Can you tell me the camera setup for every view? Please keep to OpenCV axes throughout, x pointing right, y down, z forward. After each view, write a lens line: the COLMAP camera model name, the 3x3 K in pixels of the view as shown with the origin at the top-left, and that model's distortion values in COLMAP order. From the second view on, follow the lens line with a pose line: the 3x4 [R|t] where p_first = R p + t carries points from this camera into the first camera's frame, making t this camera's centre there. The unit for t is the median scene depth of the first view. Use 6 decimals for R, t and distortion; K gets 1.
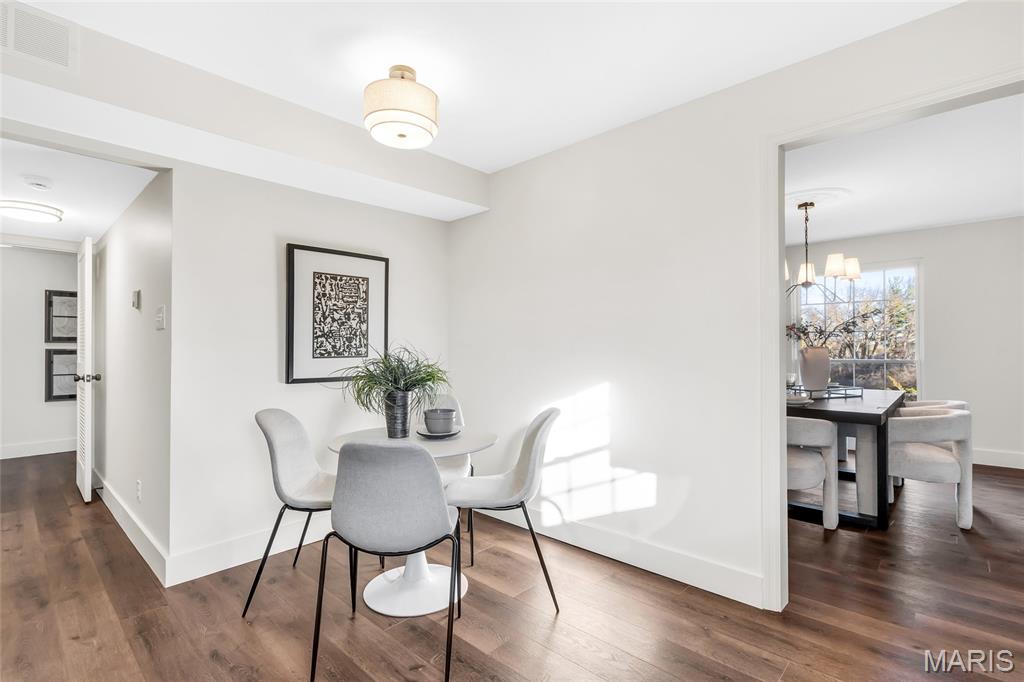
lens RADIAL K [[482.0, 0, 507.7], [0, 482.0, 343.2], [0, 0, 1]] dist [-0.004858, 0.000718]
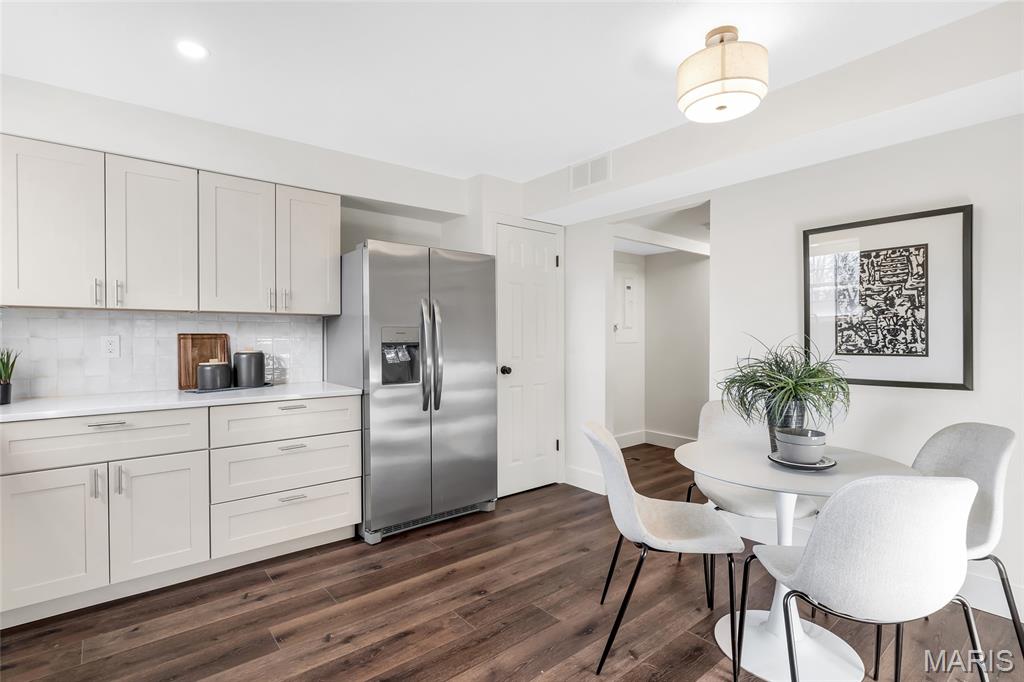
lens RADIAL K [[482.0, 0, 505.2], [0, 482.0, 339.8], [0, 0, 1]] dist [-0.004858, 0.000718]
pose [[-0.109915, 0.011156, -0.993878, 0.484605], [0.014735, 0.999845, 0.009593, -0.011750], [0.993832, -0.013591, -0.110062, 0.472724]]
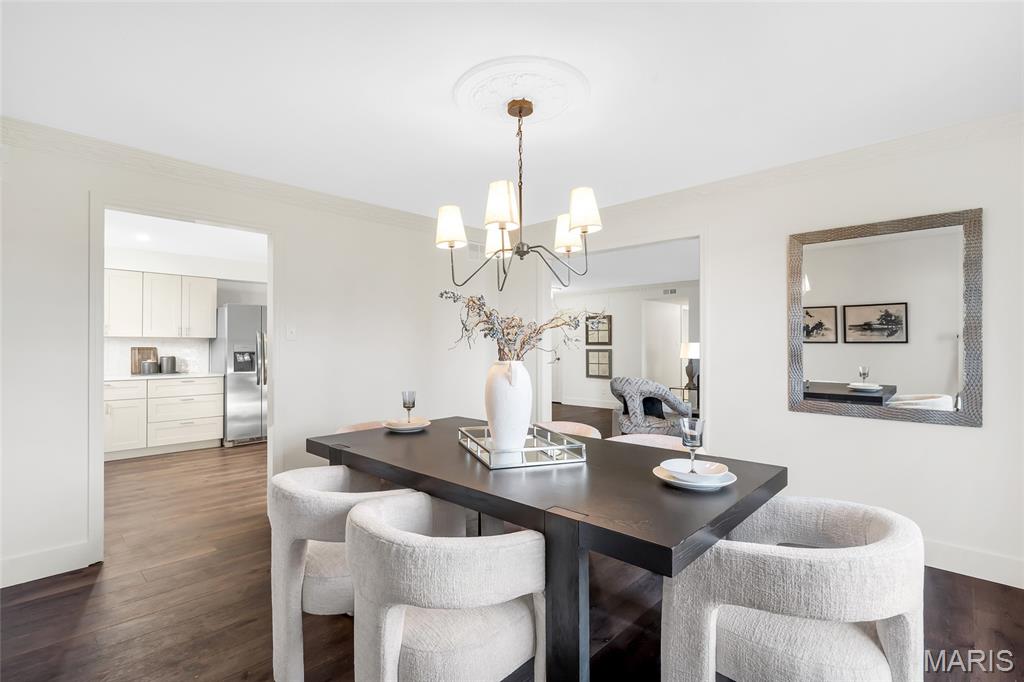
lens RADIAL K [[482.0, 0, 502.8], [0, 482.0, 346.0], [0, 0, 1]] dist [-0.004858, 0.000718]
pose [[-0.023247, 0.000686, -0.999730, 2.236117], [0.013297, 0.999912, 0.000377, -0.009505], [0.999641, -0.013285, -0.023254, 1.829474]]
